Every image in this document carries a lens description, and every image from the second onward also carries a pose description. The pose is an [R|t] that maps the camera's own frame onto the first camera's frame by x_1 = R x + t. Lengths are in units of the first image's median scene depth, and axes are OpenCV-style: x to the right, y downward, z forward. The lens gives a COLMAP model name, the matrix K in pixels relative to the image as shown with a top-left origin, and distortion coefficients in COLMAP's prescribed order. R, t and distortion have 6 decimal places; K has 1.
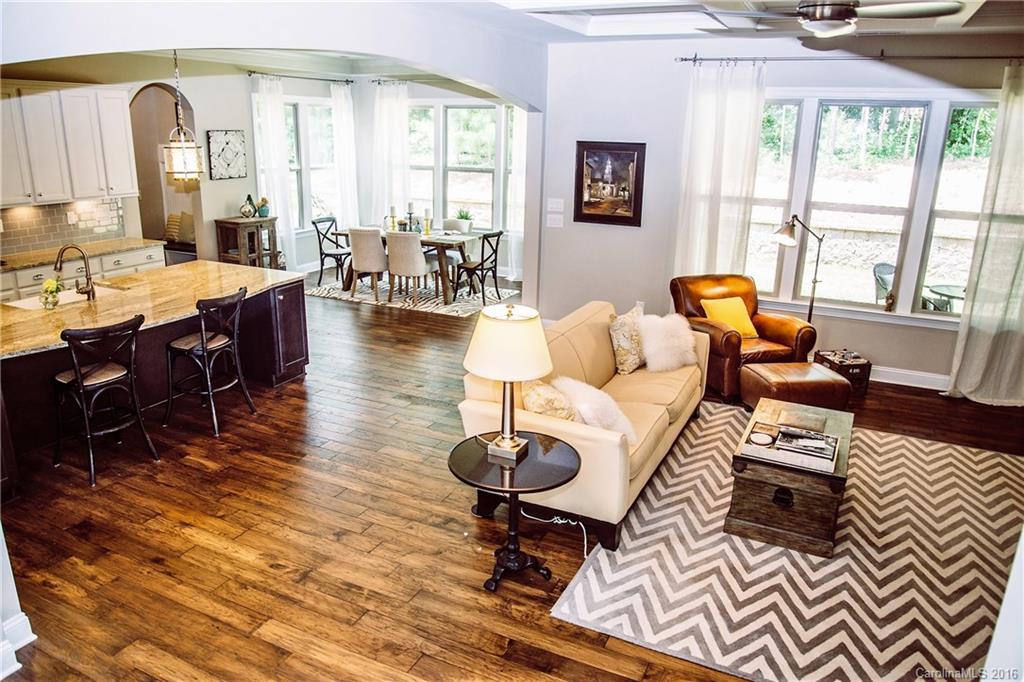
lens RADIAL K [[710.8, 0, 510.2], [0, 710.8, 346.0], [0, 0, 1]] dist [-0.086911, 0.032564]
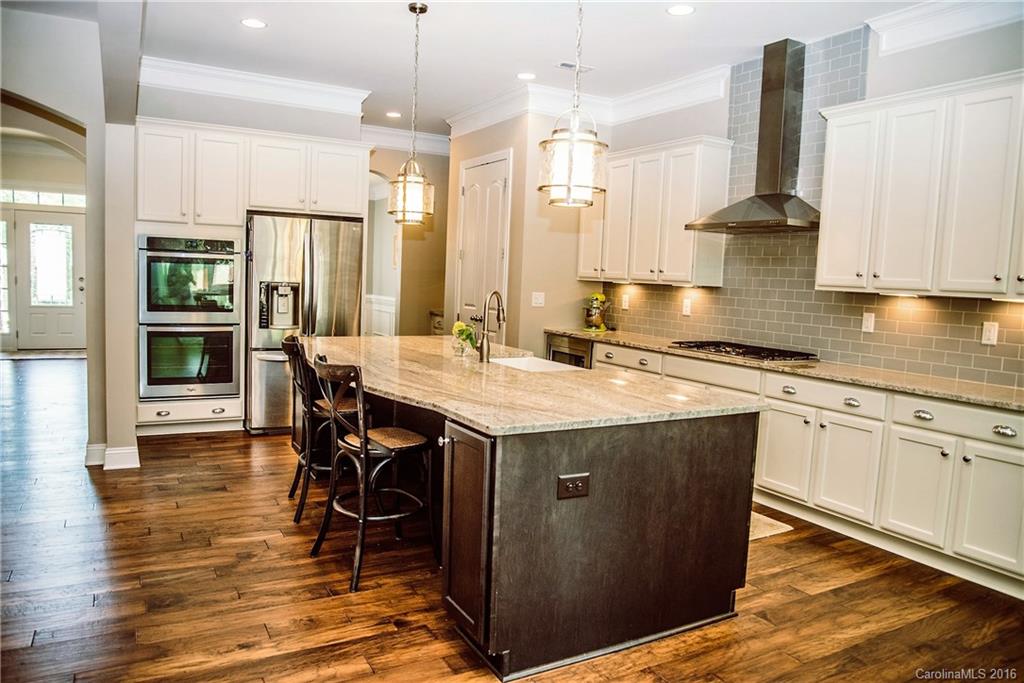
lens RADIAL K [[710.8, 0, 491.4], [0, 710.8, 344.8], [0, 0, 1]] dist [-0.086911, 0.032564]
pose [[-0.594464, 0.032730, -0.803456, 0.011751], [-0.282738, 0.926863, 0.246950, -0.153263], [0.752776, 0.373971, -0.541733, 0.770610]]
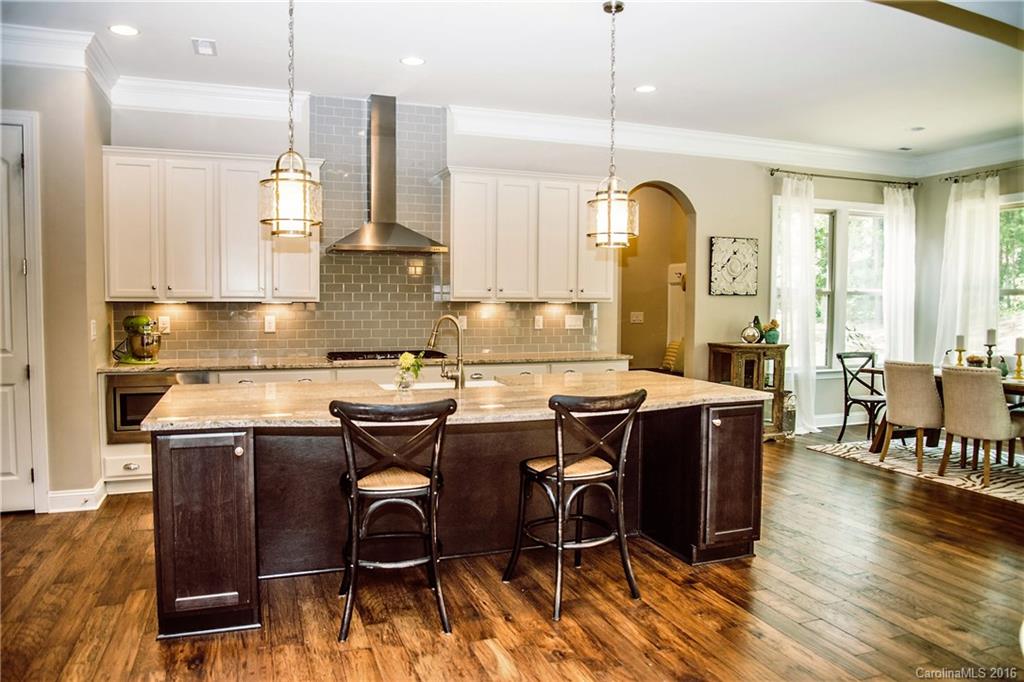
lens RADIAL K [[710.8, 0, 491.8], [0, 710.8, 345.8], [0, 0, 1]] dist [-0.086911, 0.032564]
pose [[0.700478, 0.024878, -0.713241, -0.013261], [-0.195890, 0.967710, -0.158630, 0.002263], [0.686264, 0.250834, 0.682733, 0.258064]]
